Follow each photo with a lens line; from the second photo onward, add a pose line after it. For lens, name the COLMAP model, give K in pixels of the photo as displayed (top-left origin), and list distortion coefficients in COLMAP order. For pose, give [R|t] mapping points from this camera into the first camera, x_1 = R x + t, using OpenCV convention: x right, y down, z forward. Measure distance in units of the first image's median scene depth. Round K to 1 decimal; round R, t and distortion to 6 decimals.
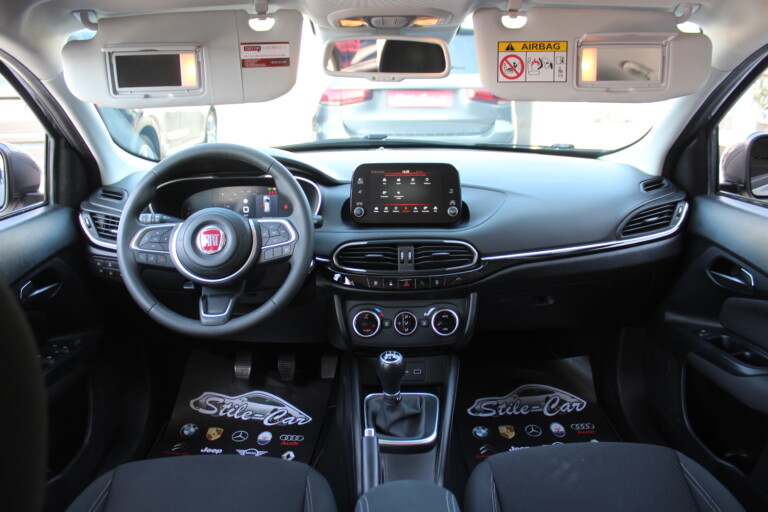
lens RADIAL K [[638.0, 0, 376.4], [0, 638.0, 256.9], [0, 0, 1]] dist [-0.174063, 0.140511]
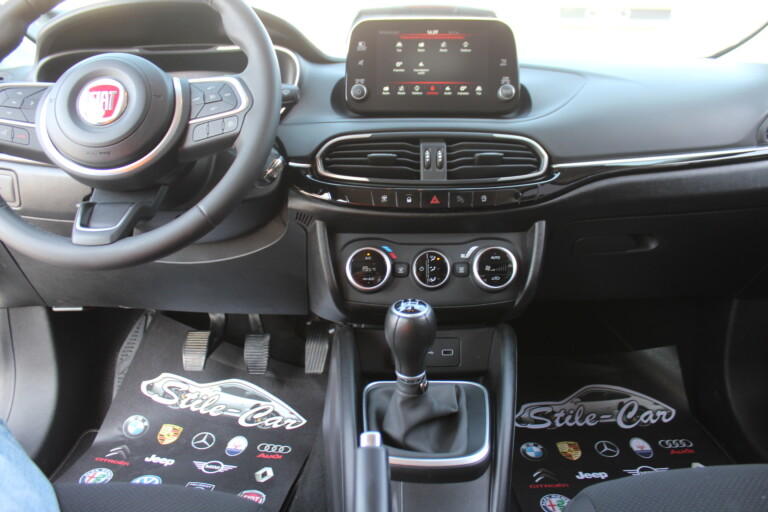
lens RADIAL K [[638.0, 0, 376.4], [0, 638.0, 256.9], [0, 0, 1]] dist [-0.174063, 0.140511]
pose [[0.999914, 0.009644, -0.008918, -0.002492], [-0.009979, 0.999215, -0.038334, 0.116703], [0.008542, 0.038420, 0.999225, 0.378080]]
